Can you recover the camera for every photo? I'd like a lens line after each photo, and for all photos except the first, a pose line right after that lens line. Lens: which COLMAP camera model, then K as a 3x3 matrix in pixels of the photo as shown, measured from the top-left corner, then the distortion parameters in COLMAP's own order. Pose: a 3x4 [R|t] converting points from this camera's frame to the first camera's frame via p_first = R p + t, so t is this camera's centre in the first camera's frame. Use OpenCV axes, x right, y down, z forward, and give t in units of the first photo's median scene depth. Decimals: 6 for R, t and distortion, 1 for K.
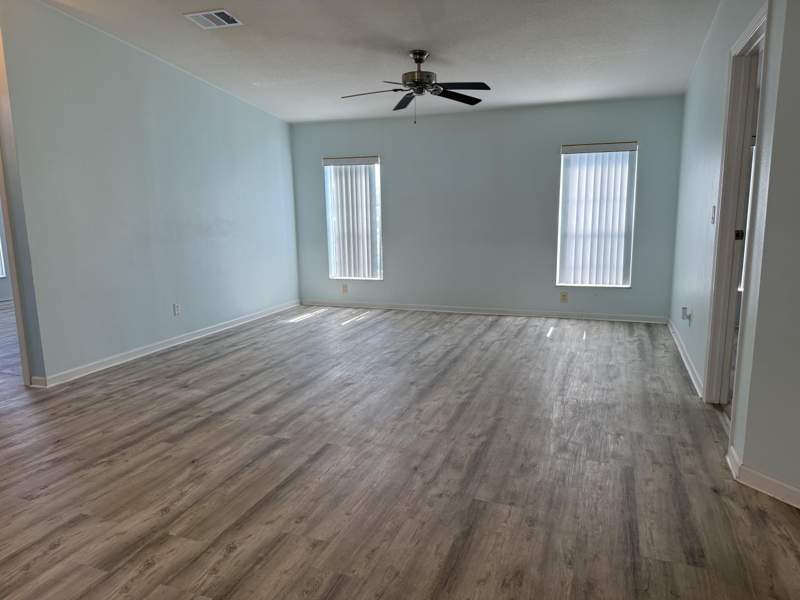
lens RADIAL K [[562.5, 0, 396.8], [0, 562.5, 302.2], [0, 0, 1]] dist [0.103136, -0.128122]
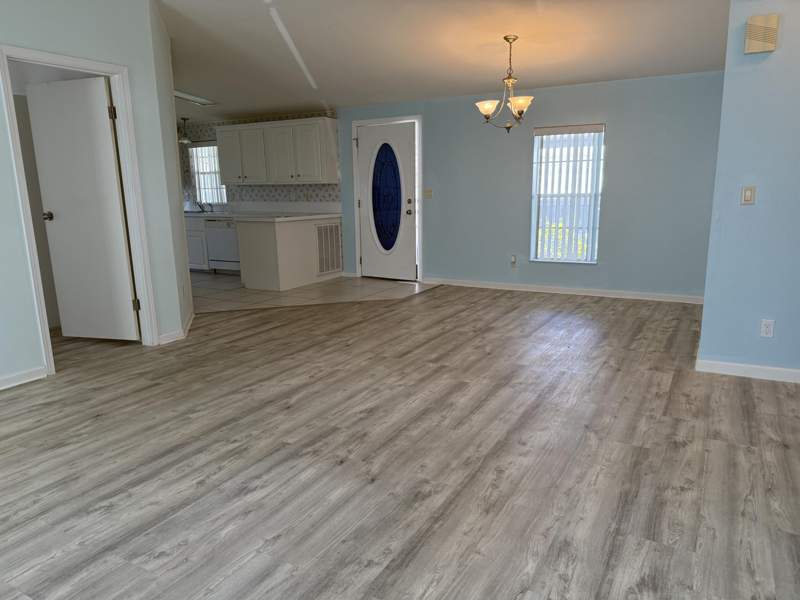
lens RADIAL K [[562.5, 0, 396.8], [0, 562.5, 302.2], [0, 0, 1]] dist [0.103136, -0.128122]
pose [[-0.986448, 0.002258, 0.164062, -0.247950], [0.060810, 0.933729, 0.352779, -0.259555], [-0.152392, 0.357975, -0.921212, 1.611378]]
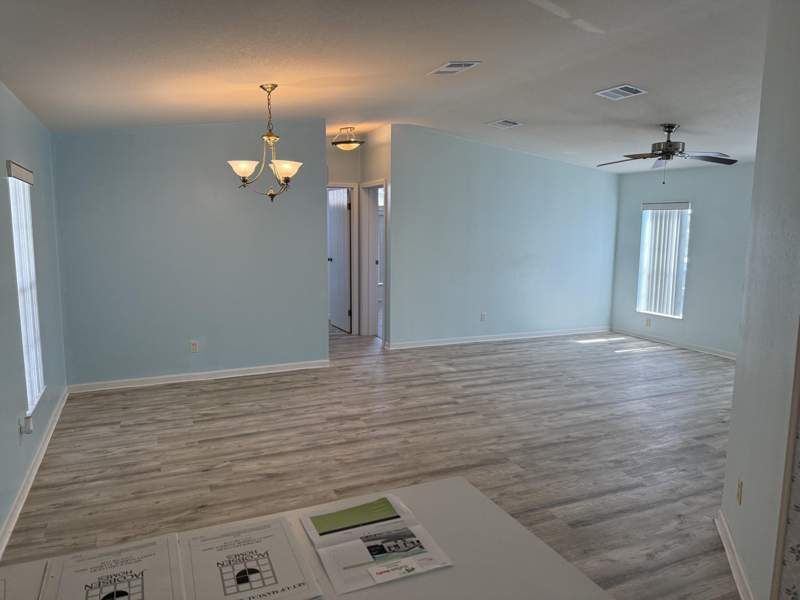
lens RADIAL K [[562.5, 0, 396.8], [0, 562.5, 302.2], [0, 0, 1]] dist [0.103136, -0.128122]
pose [[0.705555, 0.125285, -0.697492, 0.561086], [-0.145435, 0.988897, 0.030513, -0.044260], [0.693571, 0.079911, 0.715942, -0.202645]]
